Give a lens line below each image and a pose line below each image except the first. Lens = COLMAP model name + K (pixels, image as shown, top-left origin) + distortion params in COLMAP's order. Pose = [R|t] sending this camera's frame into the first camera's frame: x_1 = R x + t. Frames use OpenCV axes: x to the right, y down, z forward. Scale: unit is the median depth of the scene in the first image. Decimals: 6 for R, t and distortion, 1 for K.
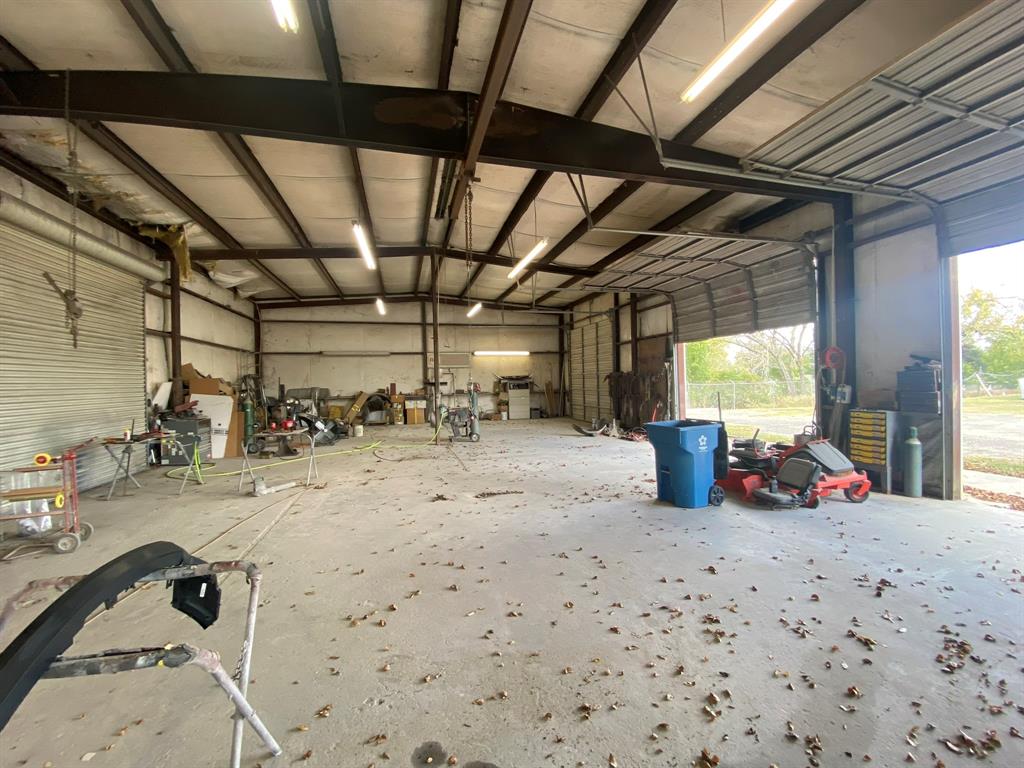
lens RADIAL K [[412.9, 0, 510.3], [0, 412.9, 384.8], [0, 0, 1]] dist [0.040955, -0.029441]
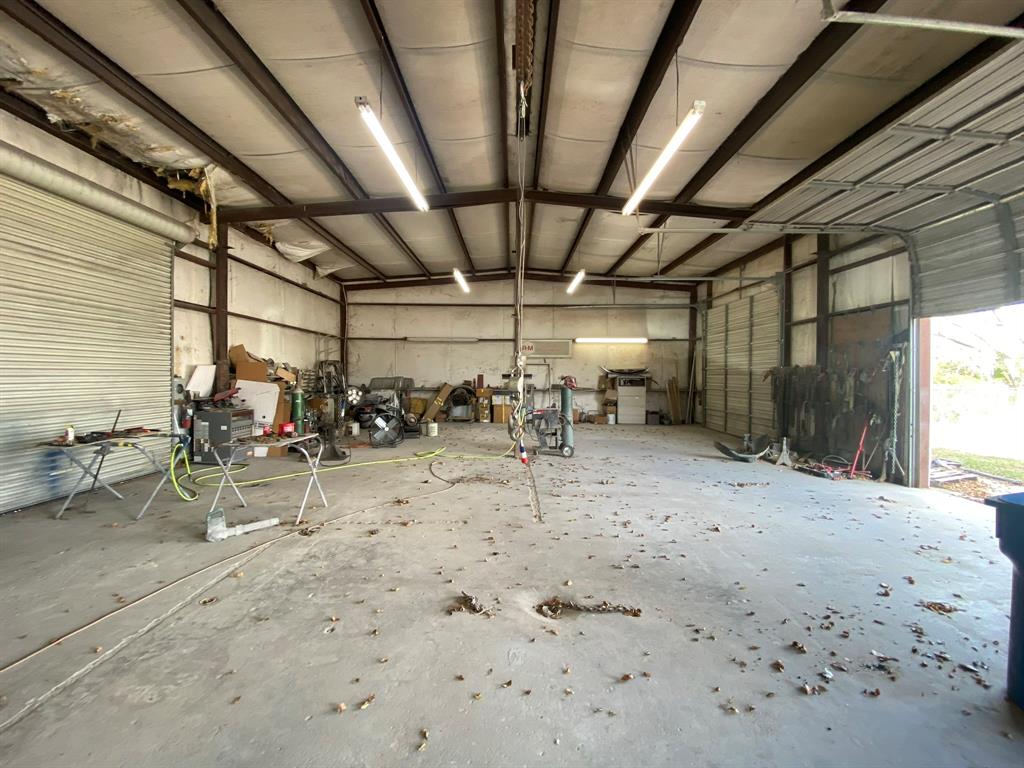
lens RADIAL K [[412.9, 0, 510.3], [0, 412.9, 384.8], [0, 0, 1]] dist [0.040955, -0.029441]
pose [[0.965481, 0.033345, -0.258332, 0.001865], [-0.029320, 0.999381, 0.019419, -0.000738], [0.258820, -0.011175, 0.965861, 0.268580]]
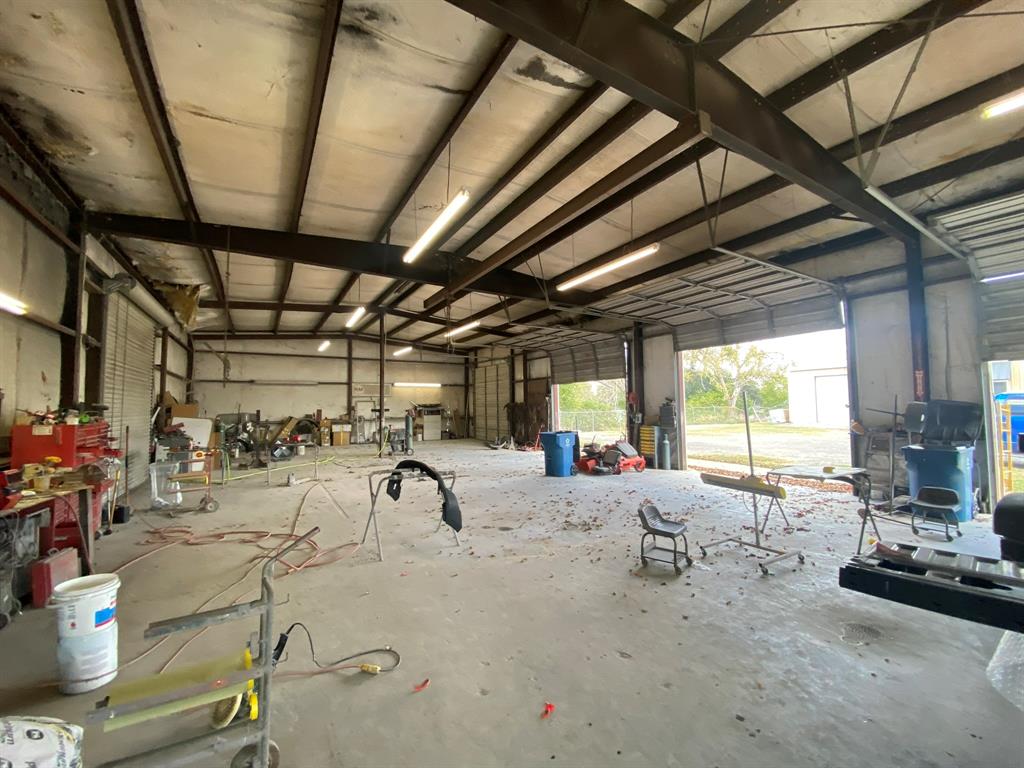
lens RADIAL K [[412.9, 0, 510.3], [0, 412.9, 384.8], [0, 0, 1]] dist [0.040955, -0.029441]
pose [[0.959900, 0.025873, 0.279146, -0.151912], [-0.007453, 0.997735, -0.066848, 0.001897], [-0.280244, 0.062087, 0.957919, -0.352710]]
